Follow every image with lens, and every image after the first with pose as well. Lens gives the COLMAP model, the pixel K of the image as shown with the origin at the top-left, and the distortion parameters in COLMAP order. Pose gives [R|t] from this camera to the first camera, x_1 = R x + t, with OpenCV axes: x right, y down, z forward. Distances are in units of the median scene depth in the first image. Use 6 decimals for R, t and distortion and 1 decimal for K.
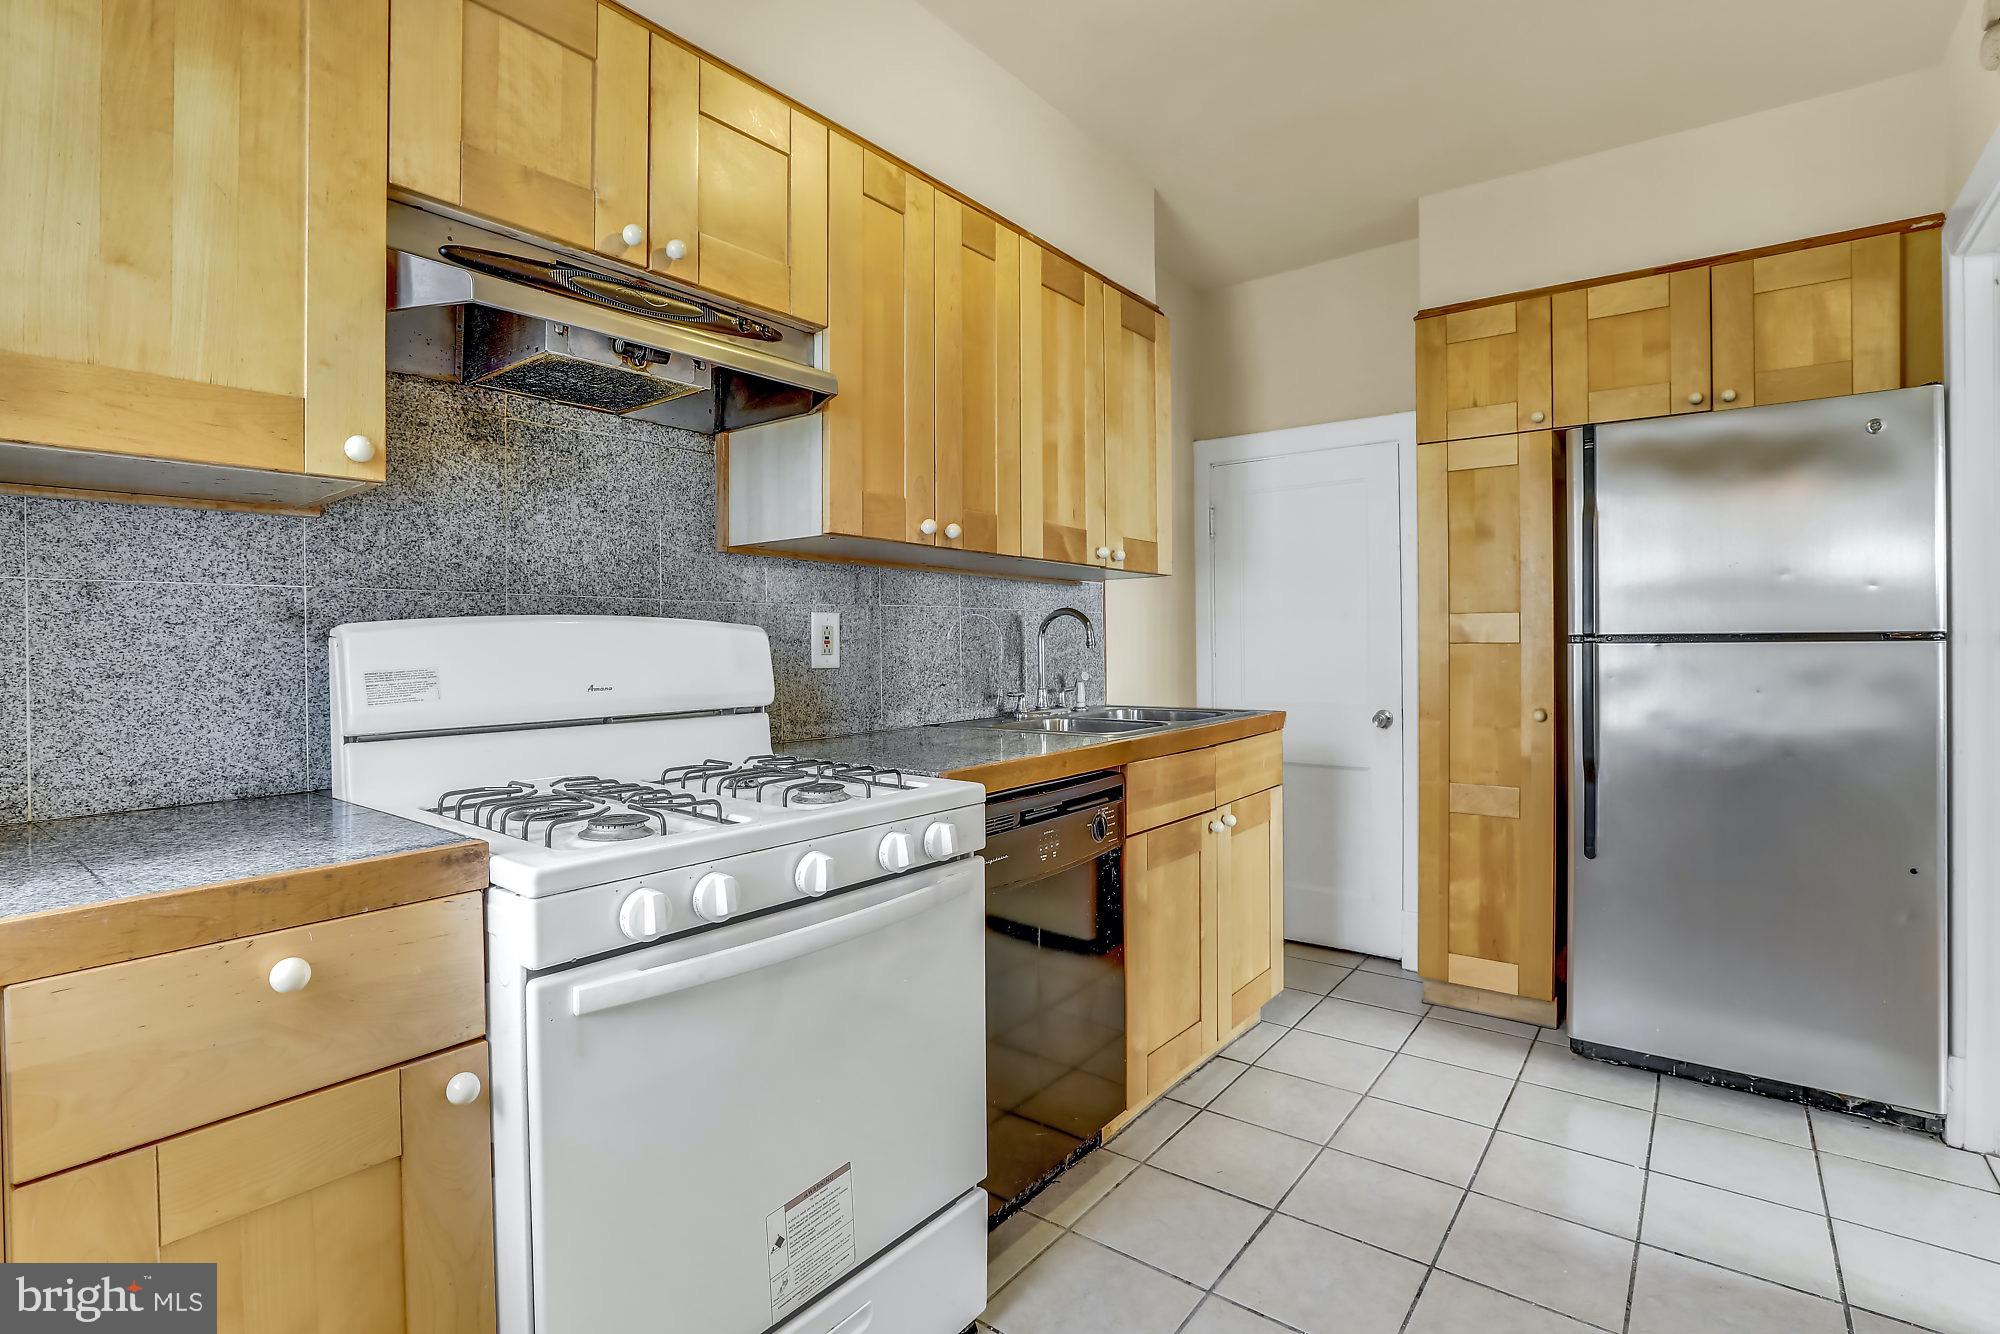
lens RADIAL K [[962.3, 0, 1000.3], [0, 962.3, 646.1], [0, 0, 1]] dist [-0.026998, 0.000289]
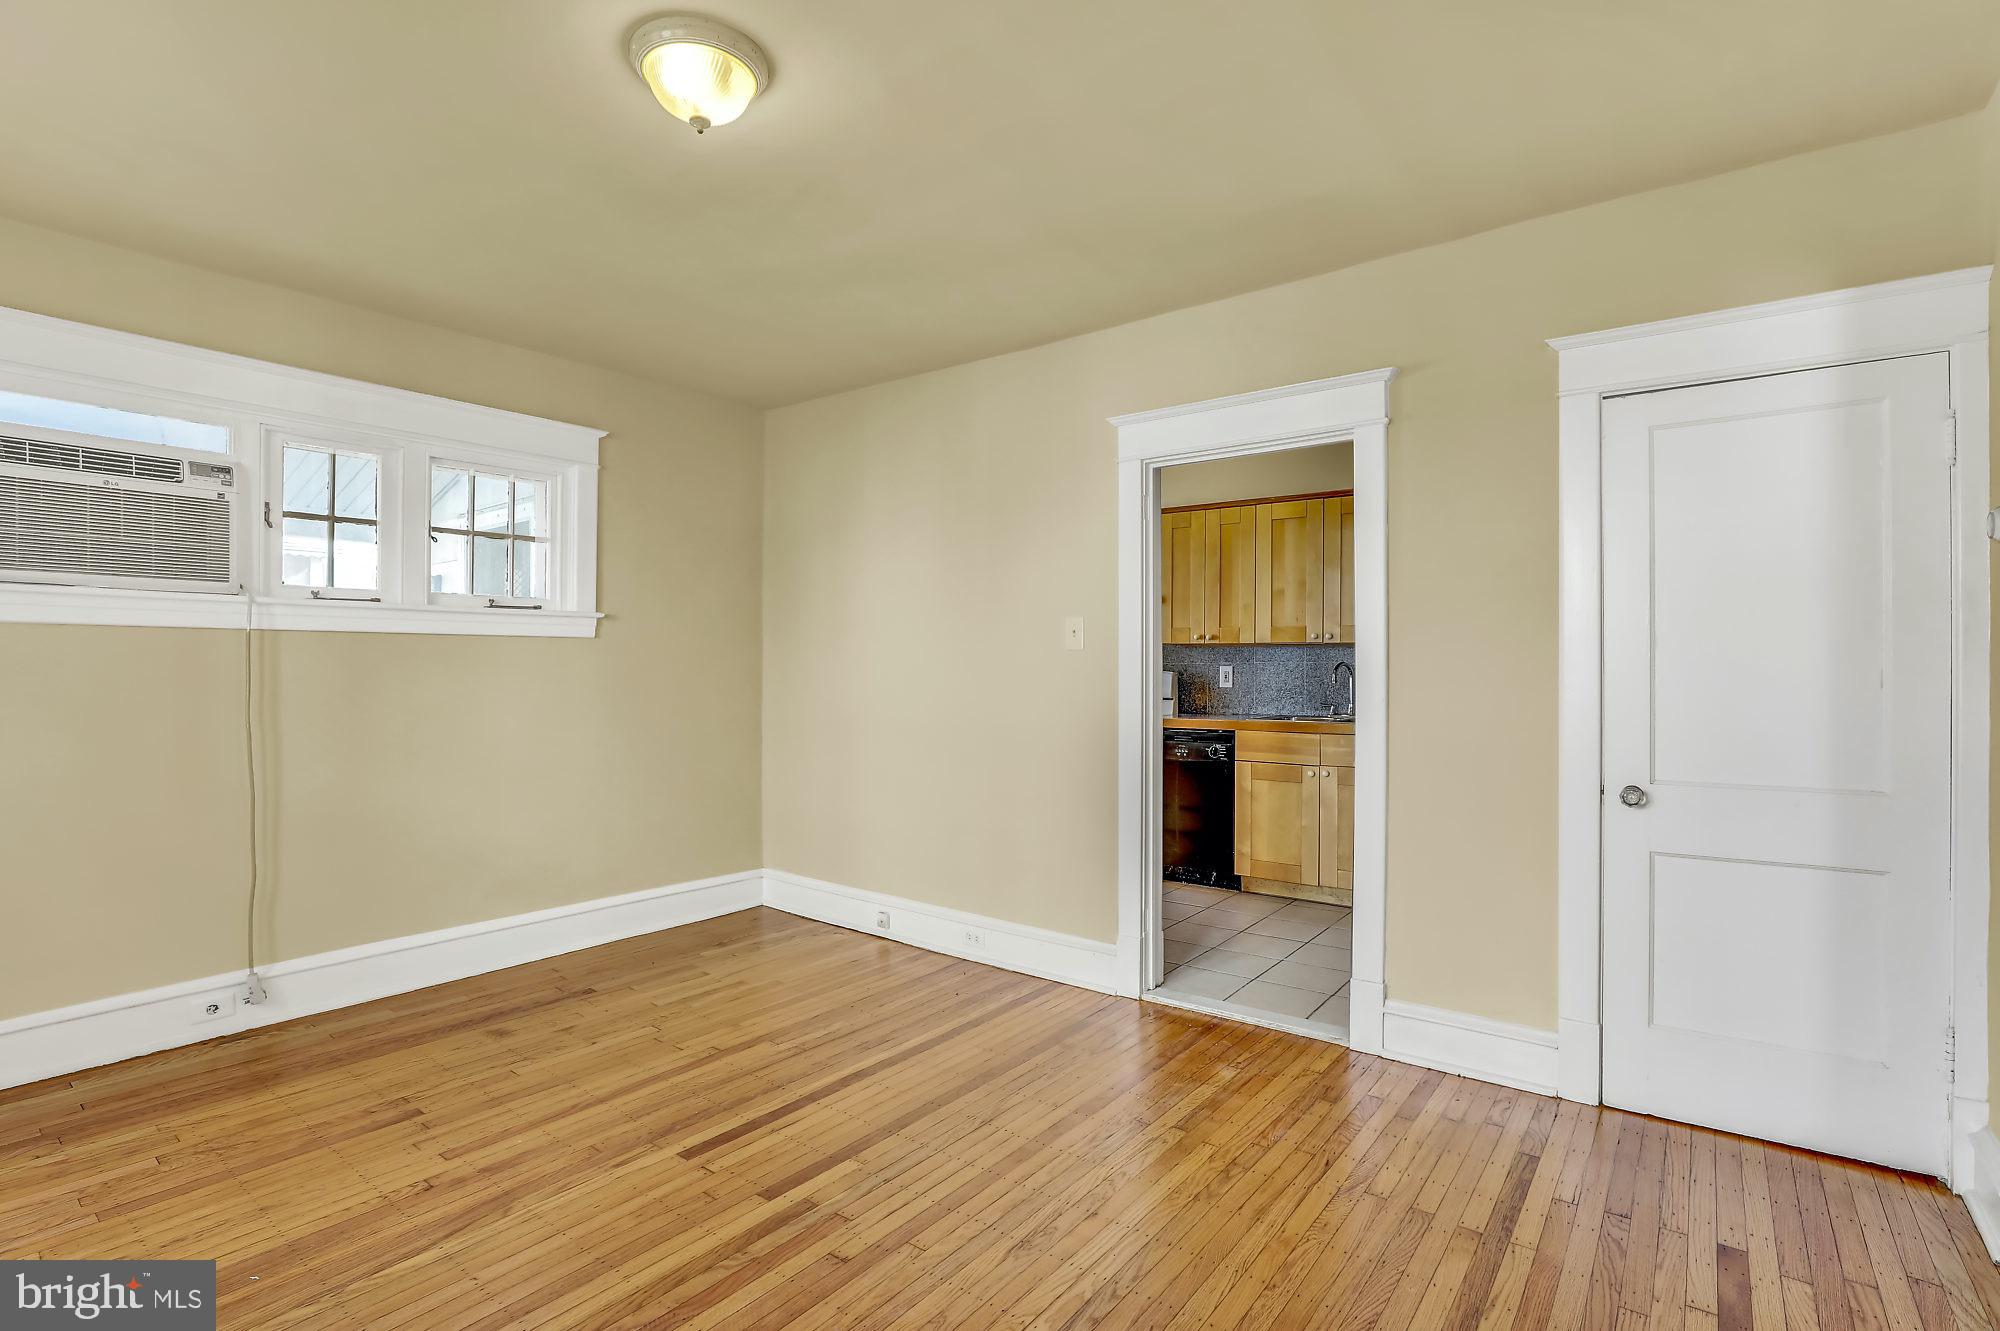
lens RADIAL K [[950.4, 0, 995.1], [0, 950.4, 673.2], [0, 0, 1]] dist [-0.026576, 0.001163]
pose [[0.000970, 0.014004, -0.999901, 2.411226], [-0.005704, 0.999886, 0.013998, -0.048504], [0.999983, 0.005690, 0.001050, 0.369212]]
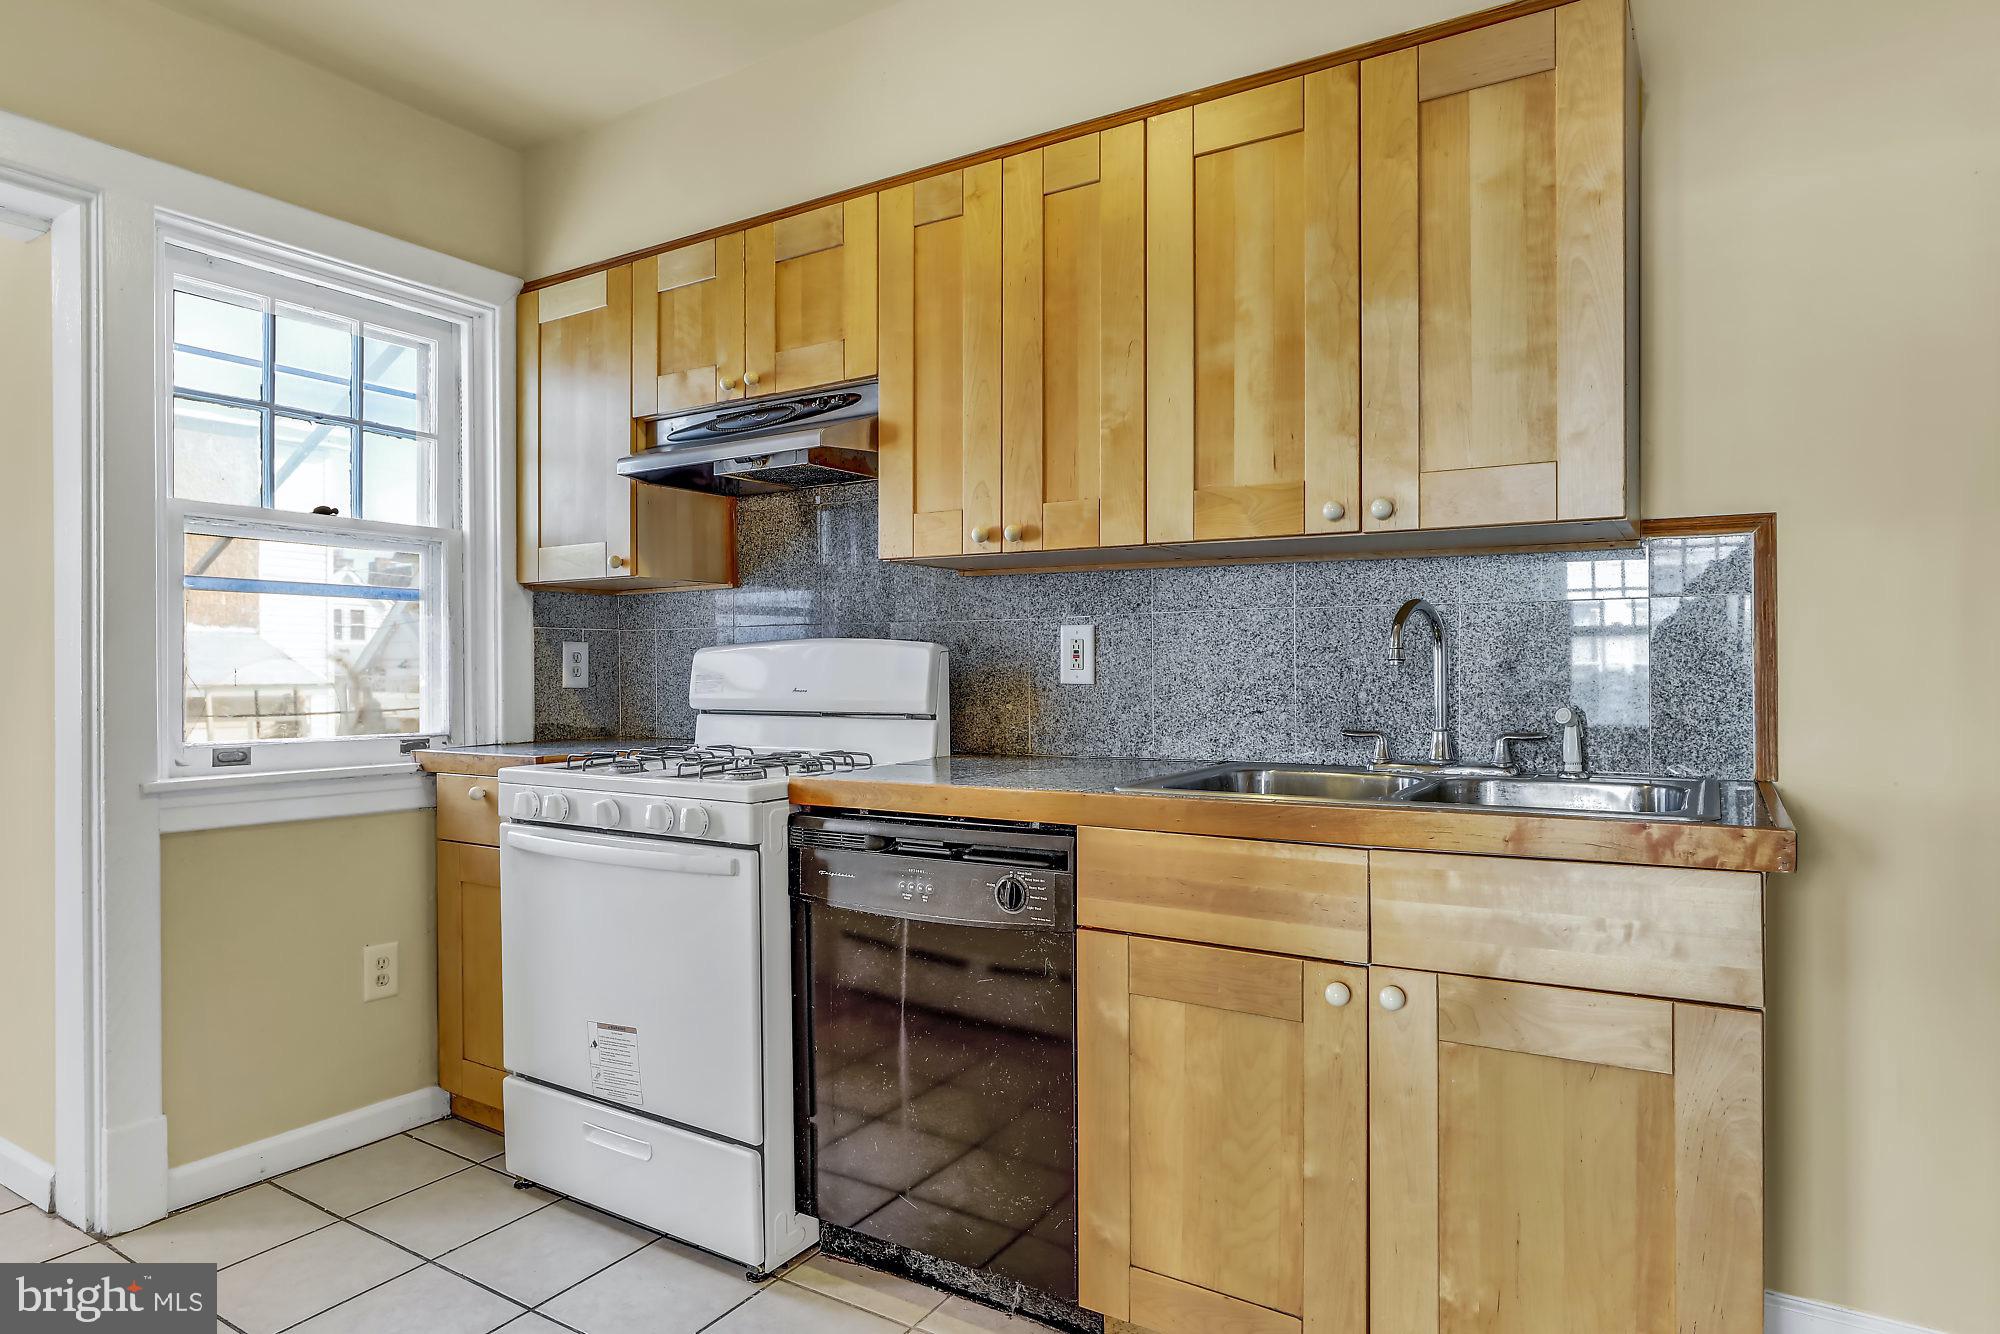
lens RADIAL K [[1142.4, 0, 1000.0], [0, 1142.4, 667.0], [0, 0, 1]] dist [-0.001593, -0.000120]
pose [[0.100426, 0.010912, -0.994885, 0.934338], [0.002115, 0.999935, 0.011181, -0.006366], [0.994942, -0.003227, 0.100396, 0.814977]]
